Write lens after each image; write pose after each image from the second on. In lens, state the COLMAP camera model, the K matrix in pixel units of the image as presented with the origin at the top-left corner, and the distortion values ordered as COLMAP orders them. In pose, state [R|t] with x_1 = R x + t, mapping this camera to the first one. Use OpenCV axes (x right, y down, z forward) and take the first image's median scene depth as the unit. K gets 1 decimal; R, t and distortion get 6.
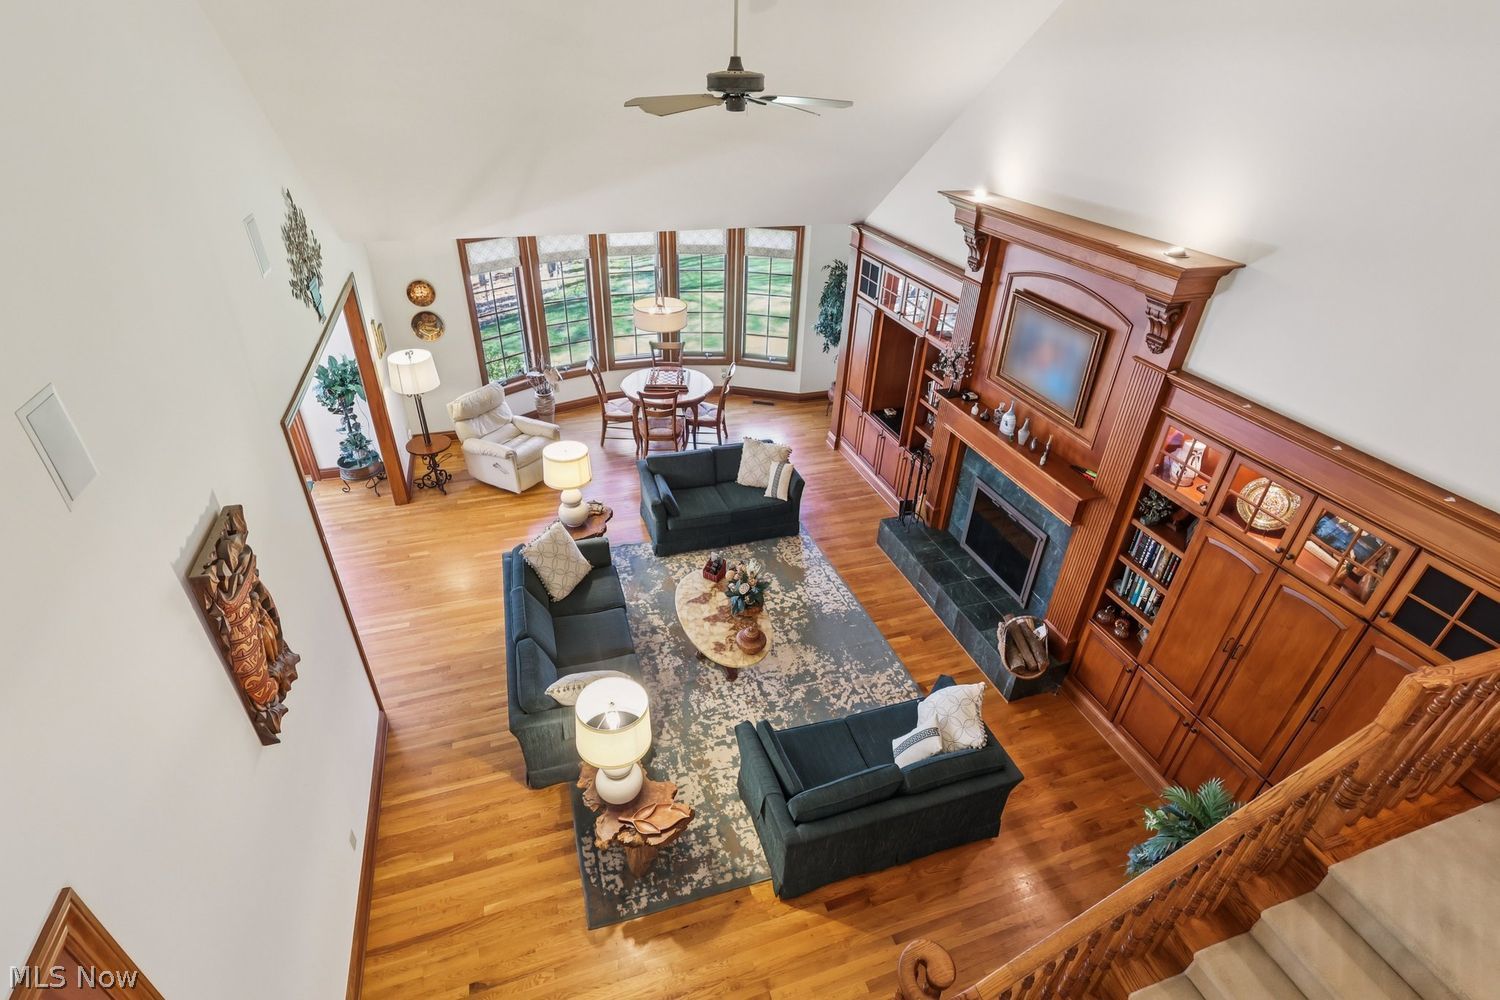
lens RADIAL K [[713.0, 0, 746.9], [0, 713.0, 499.3], [0, 0, 1]] dist [-0.002355, 0.000283]
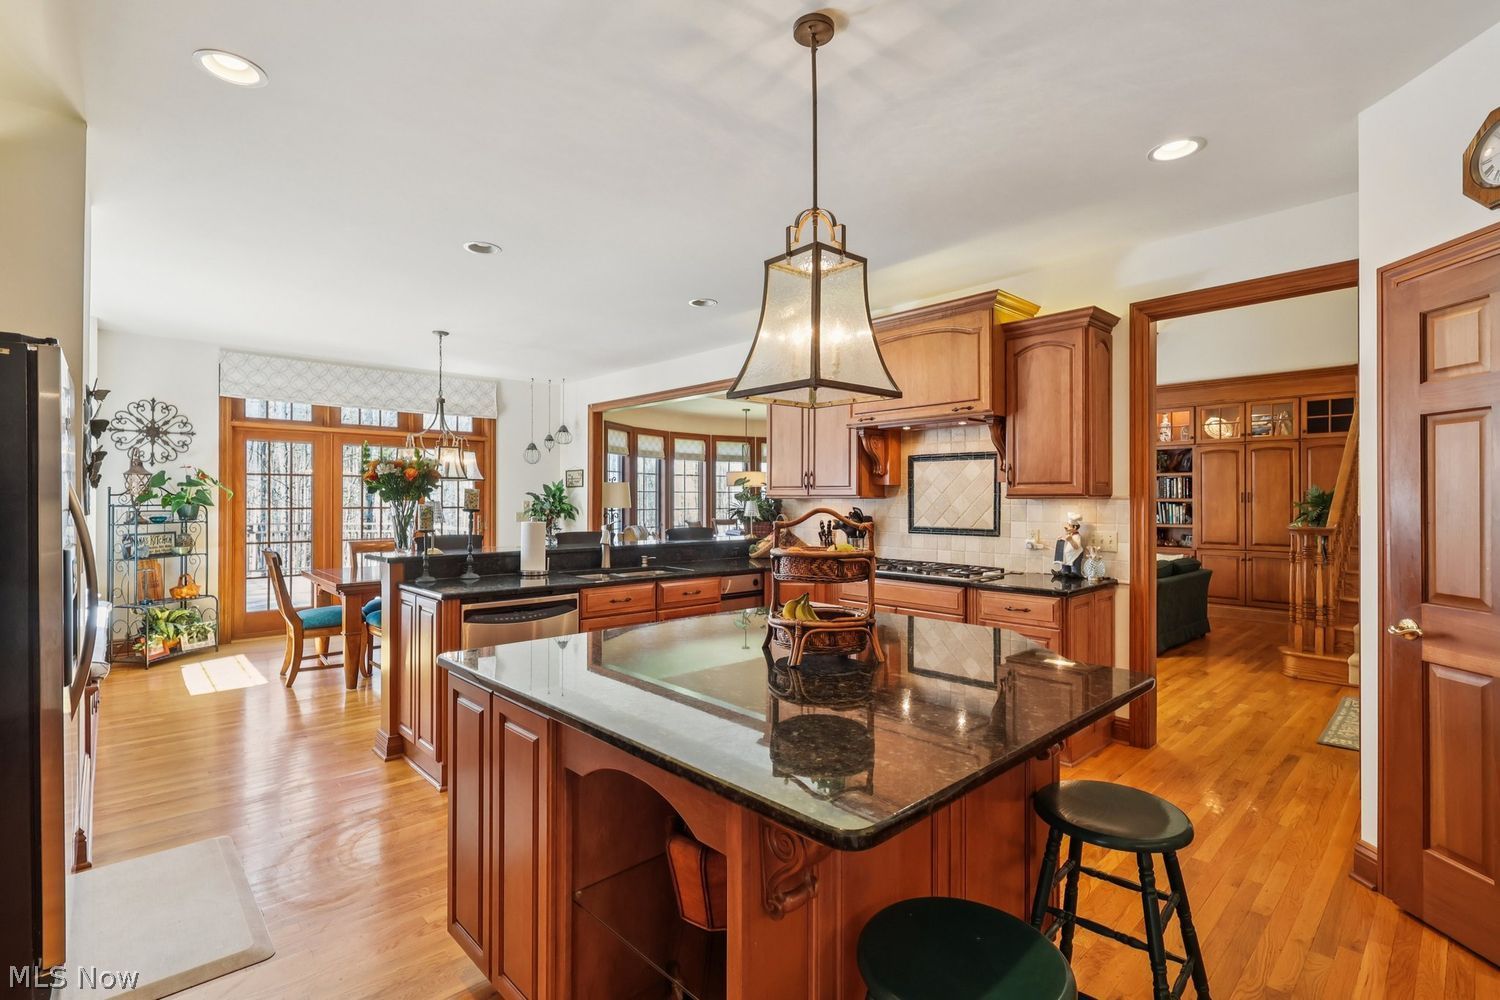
lens RADIAL K [[697.7, 0, 749.9], [0, 697.7, 493.8], [0, 0, 1]] dist [0.000236, -0.000219]
pose [[0.909876, -0.033628, 0.413516, -0.990937], [0.248877, 0.841701, -0.479165, 0.589885], [-0.331944, 0.538895, 0.774213, -0.001030]]
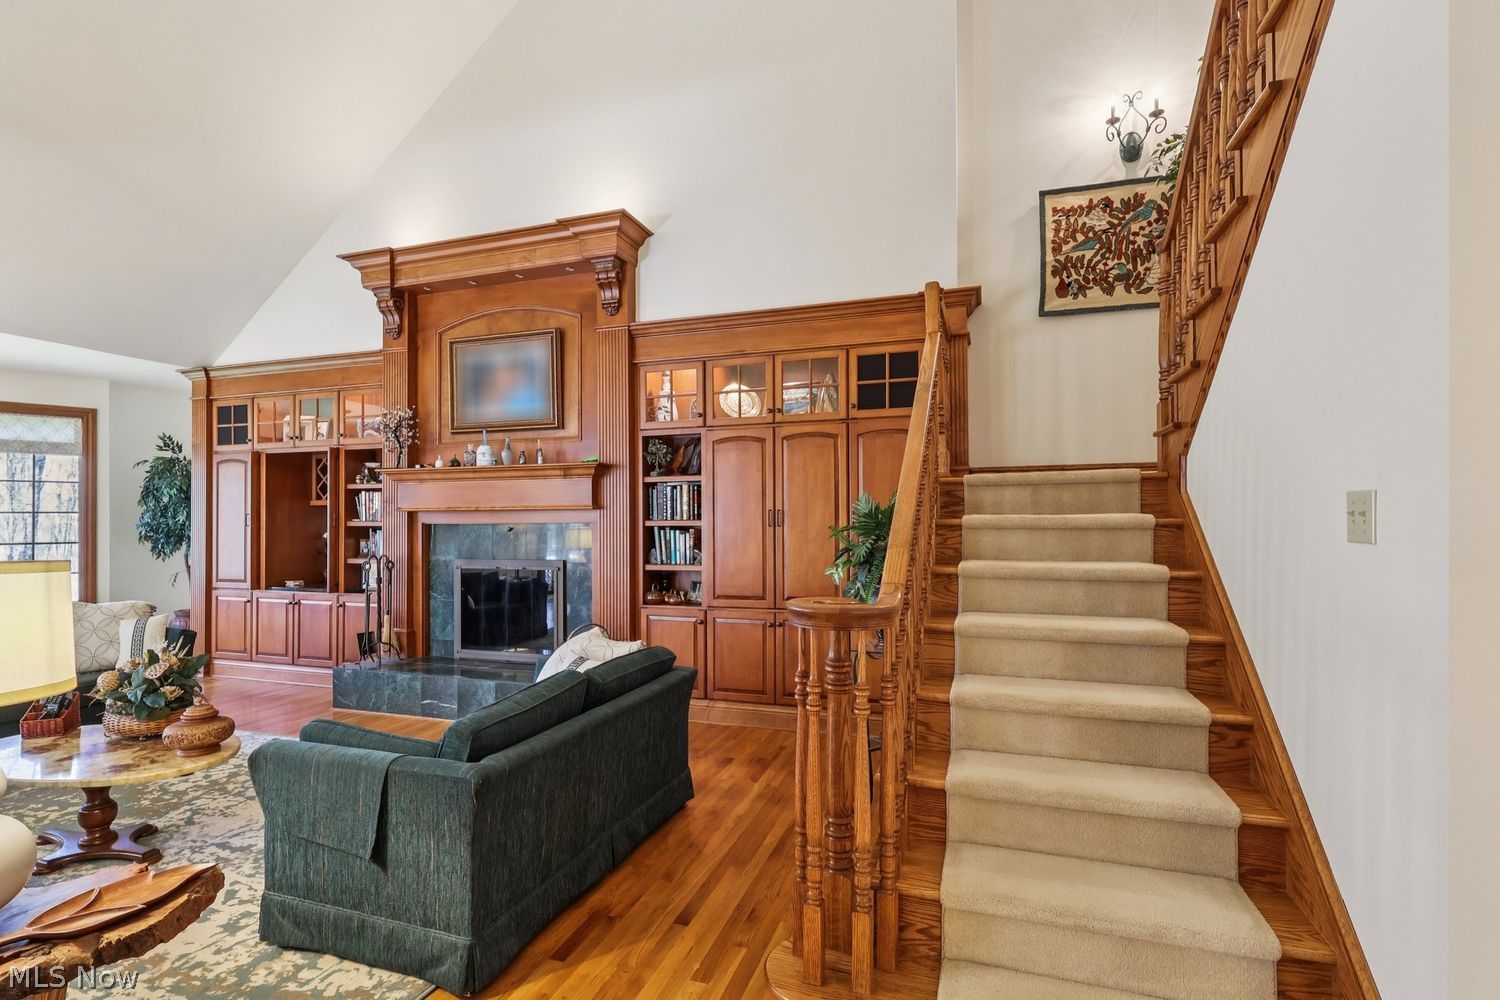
lens RADIAL K [[701.7, 0, 748.5], [0, 701.7, 507.2], [0, 0, 1]] dist [0.000345, -0.000077]
pose [[0.603715, -0.025319, 0.796798, -0.159437], [0.449033, 0.836662, -0.313635, 0.401491], [-0.658709, 0.547135, 0.516474, 0.354512]]
